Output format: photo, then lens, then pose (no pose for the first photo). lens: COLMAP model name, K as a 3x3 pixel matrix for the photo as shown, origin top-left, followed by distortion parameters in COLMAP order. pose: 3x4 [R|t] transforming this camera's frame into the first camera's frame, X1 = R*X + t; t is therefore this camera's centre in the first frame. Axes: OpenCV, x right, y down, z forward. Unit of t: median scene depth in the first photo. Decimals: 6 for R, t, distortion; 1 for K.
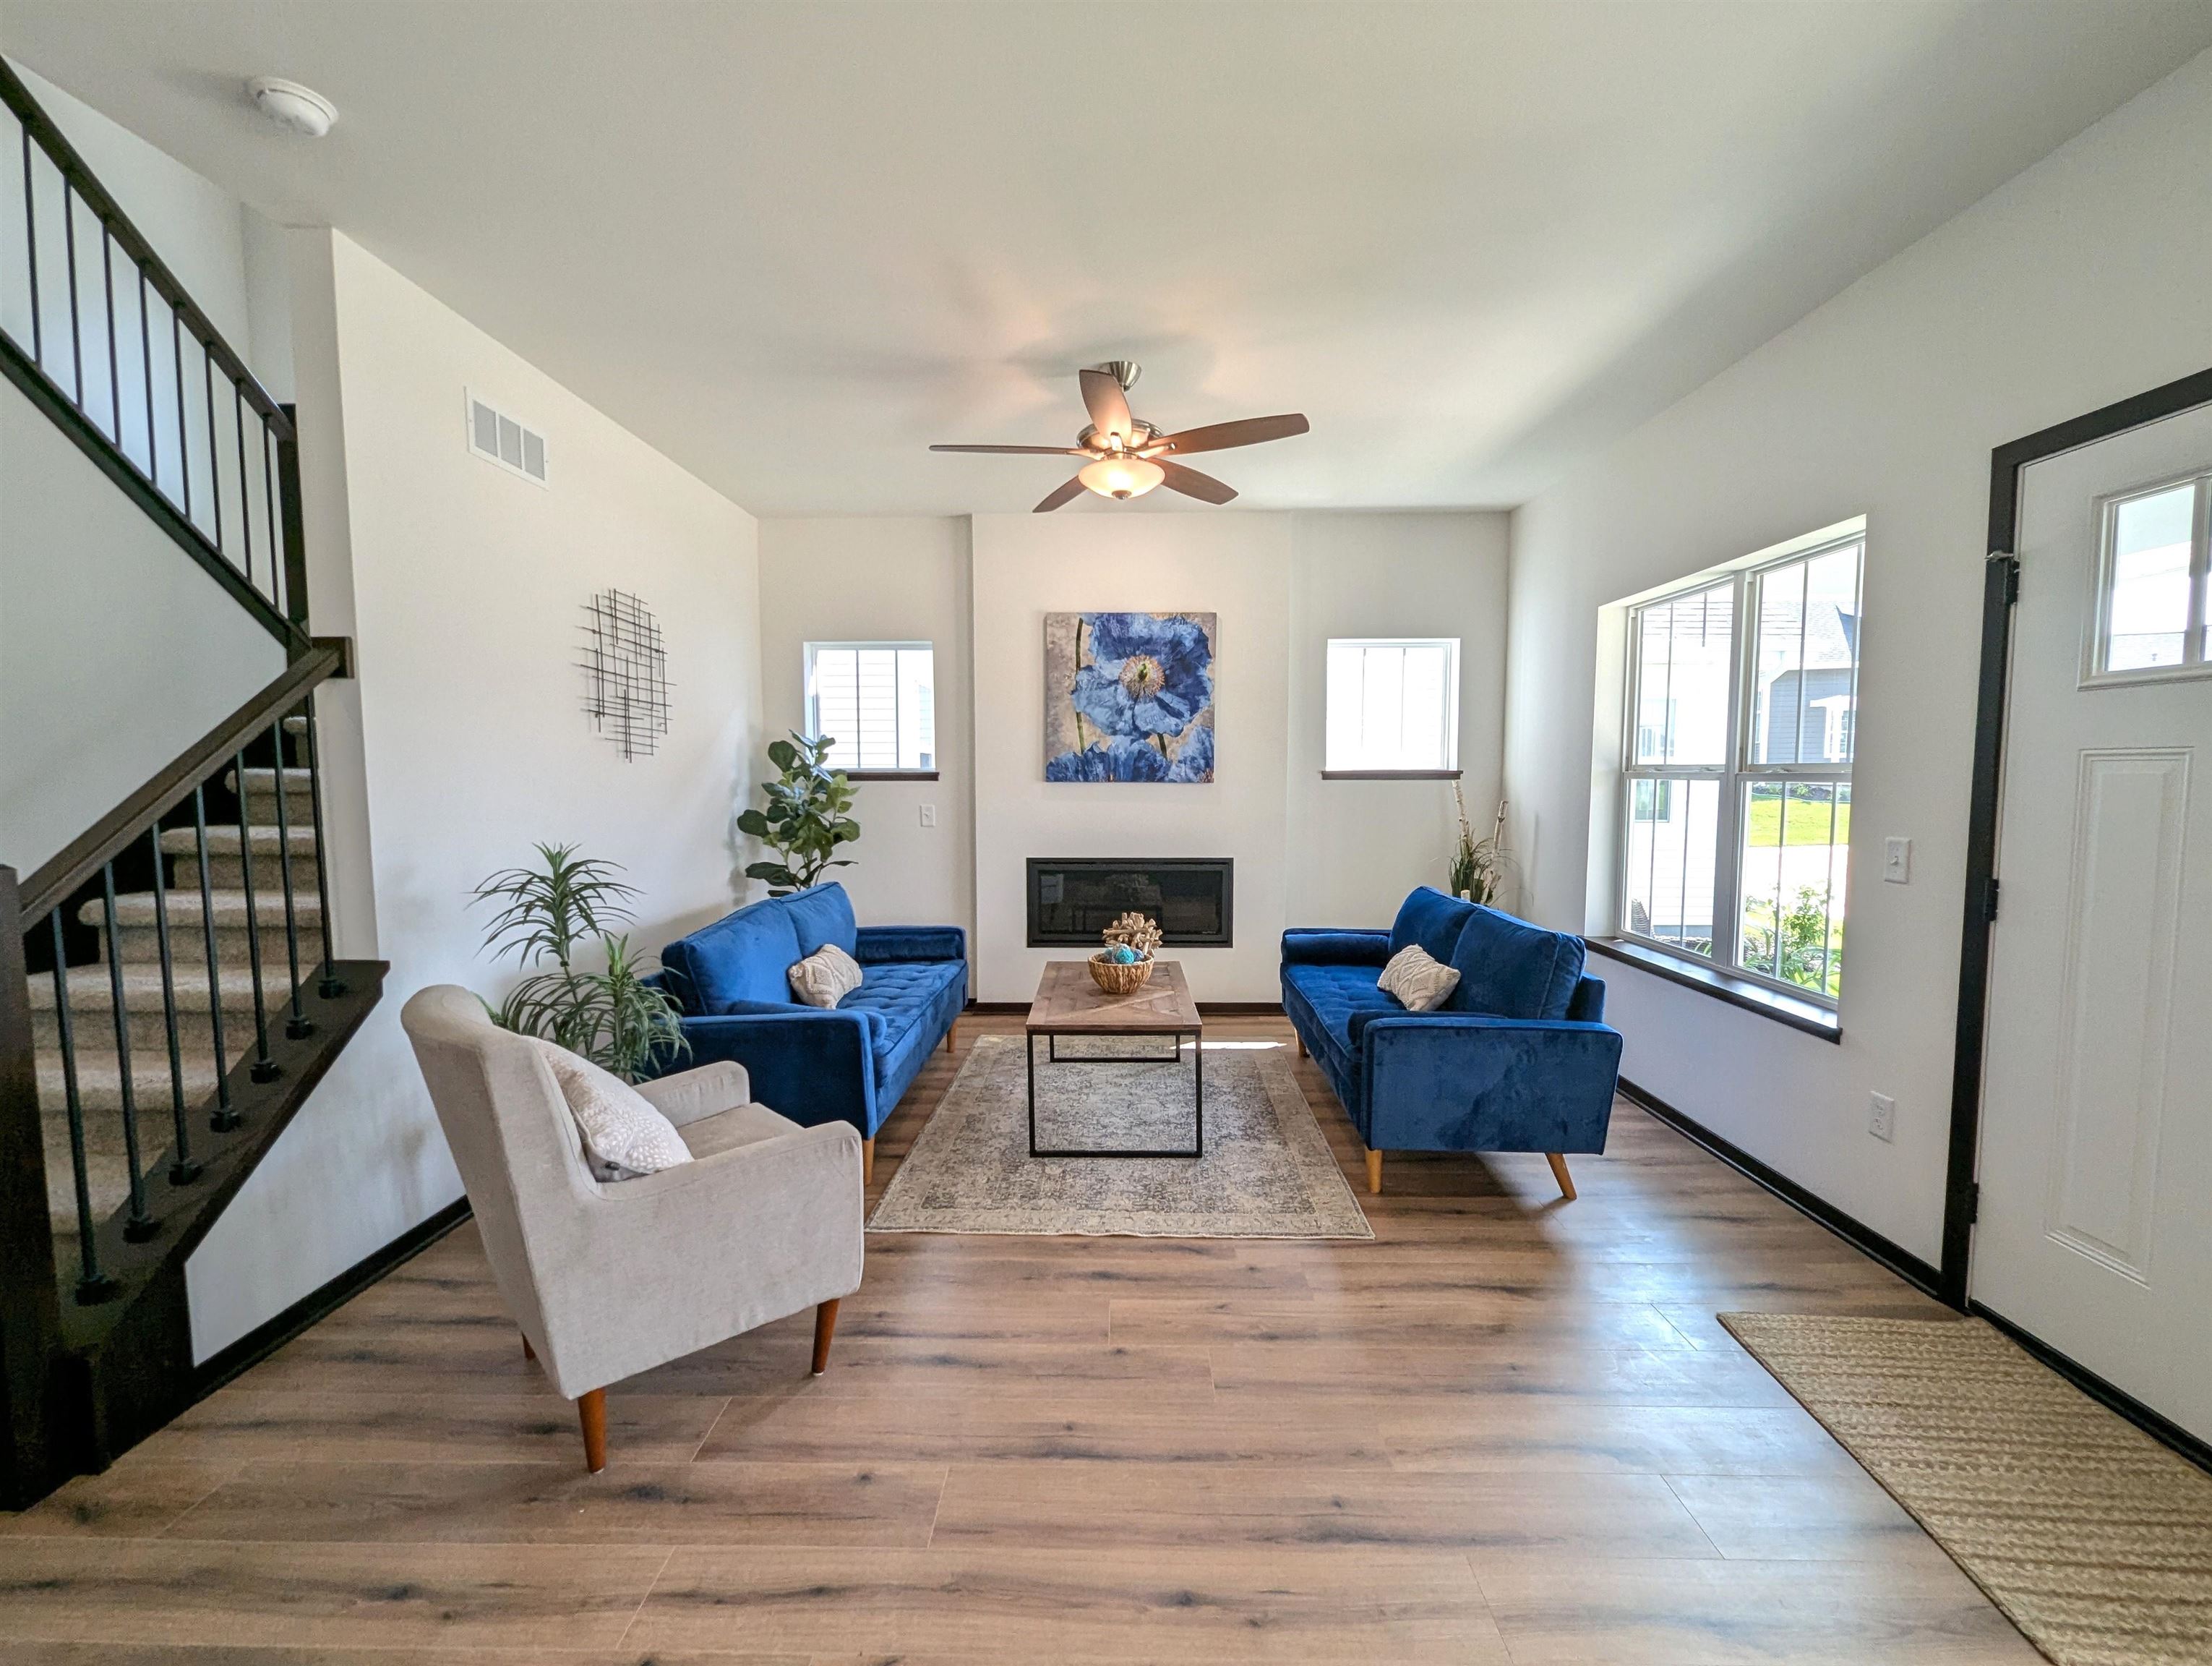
lens RADIAL K [[922.6, 0, 1106.5], [0, 922.6, 842.6], [0, 0, 1]] dist [-0.000192, 0.000017]
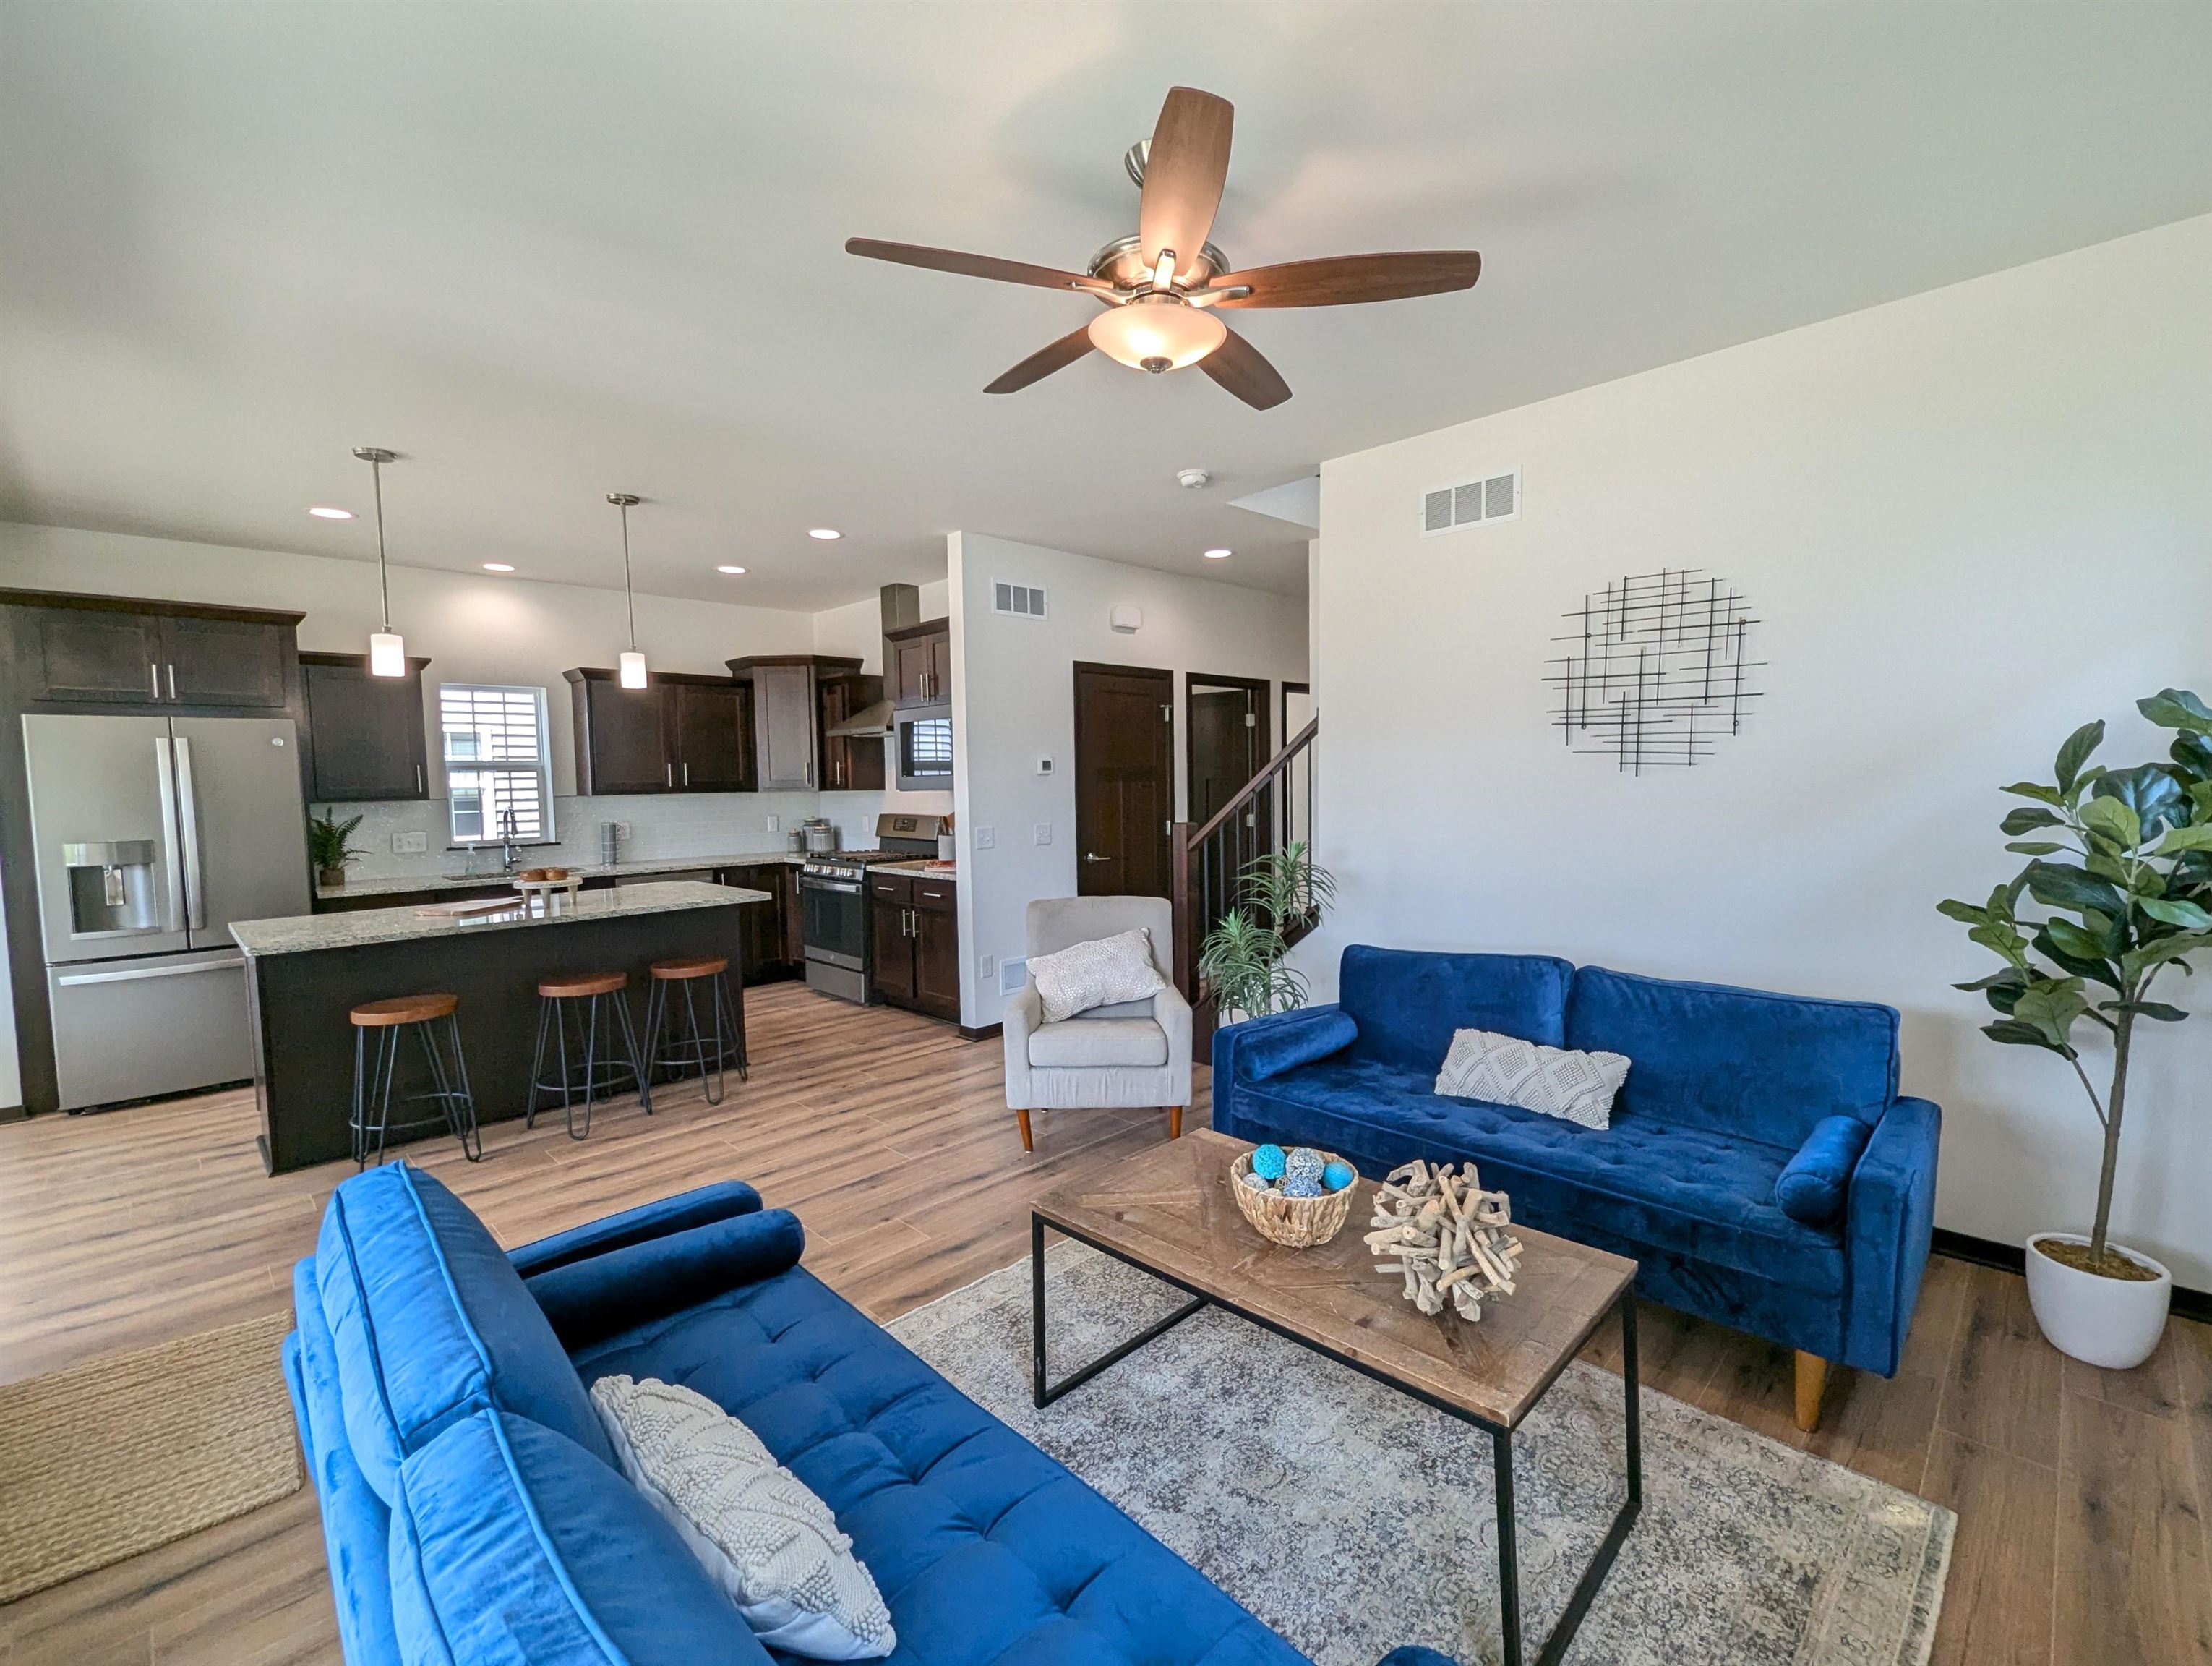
lens RADIAL K [[955.1, 0, 1111.8], [0, 955.1, 843.0], [0, 0, 1]] dist [-0.000633, -0.000318]
pose [[-0.692783, 0.064338, -0.718271, 0.344900], [-0.035217, 0.991806, 0.122807, -0.088815], [0.720286, 0.110374, -0.684840, 0.962060]]
